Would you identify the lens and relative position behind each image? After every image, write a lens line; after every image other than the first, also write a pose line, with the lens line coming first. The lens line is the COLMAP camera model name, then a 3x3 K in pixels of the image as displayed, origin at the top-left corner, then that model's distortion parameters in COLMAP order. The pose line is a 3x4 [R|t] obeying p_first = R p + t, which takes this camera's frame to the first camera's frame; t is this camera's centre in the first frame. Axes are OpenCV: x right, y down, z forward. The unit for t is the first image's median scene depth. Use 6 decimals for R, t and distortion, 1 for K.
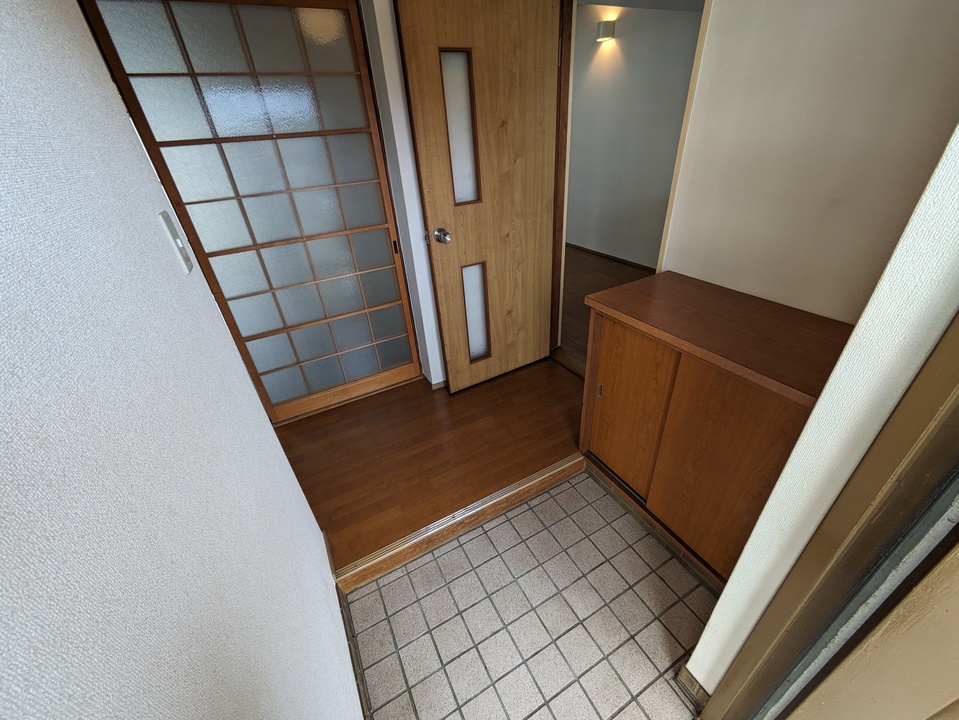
lens RADIAL K [[381.3, 0, 480.9], [0, 381.3, 362.4], [0, 0, 1]] dist [0.001943, 0.000958]
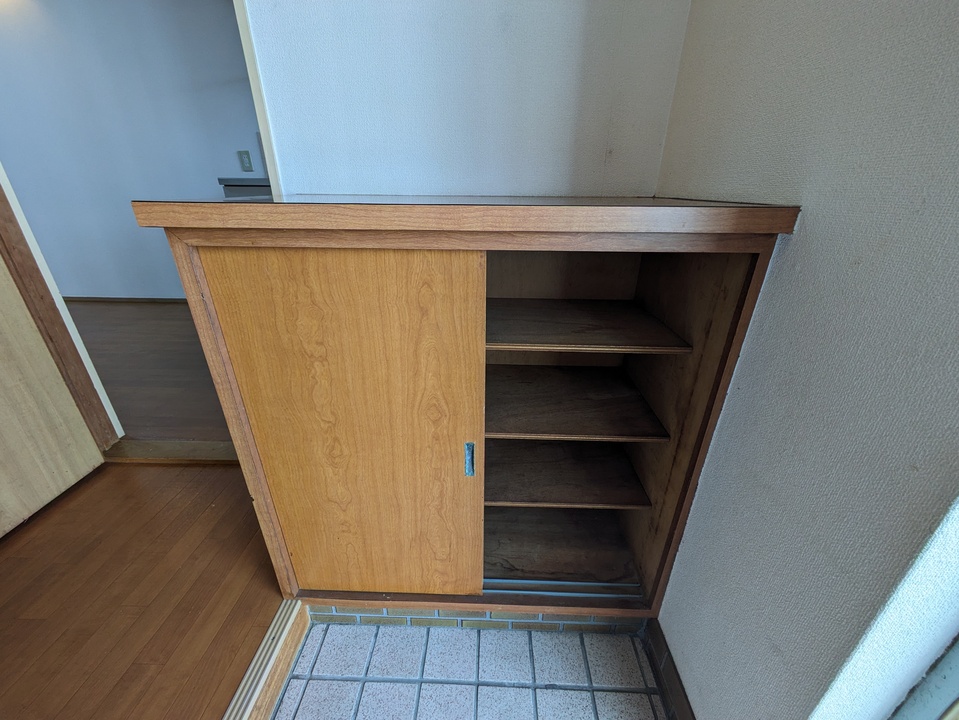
lens RADIAL K [[381.3, 0, 480.9], [0, 381.3, 362.4], [0, 0, 1]] dist [0.001943, 0.000958]
pose [[0.497089, -0.295250, 0.815923, 0.087911], [0.420897, 0.904340, 0.070819, 0.048050], [-0.758780, 0.308216, 0.573807, 0.489440]]
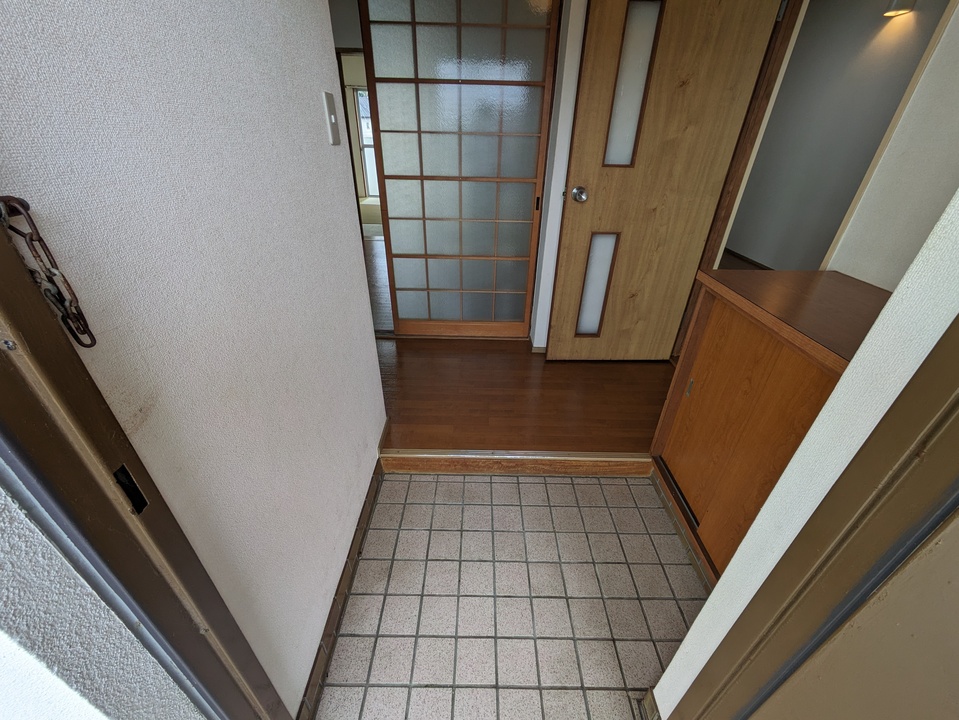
lens RADIAL K [[381.3, 0, 480.9], [0, 381.3, 362.4], [0, 0, 1]] dist [0.001943, 0.000958]
pose [[0.875442, 0.313209, -0.368104, 0.179009], [-0.315276, 0.947331, 0.056254, 0.109781], [0.366336, 0.066807, 0.928081, 0.012187]]
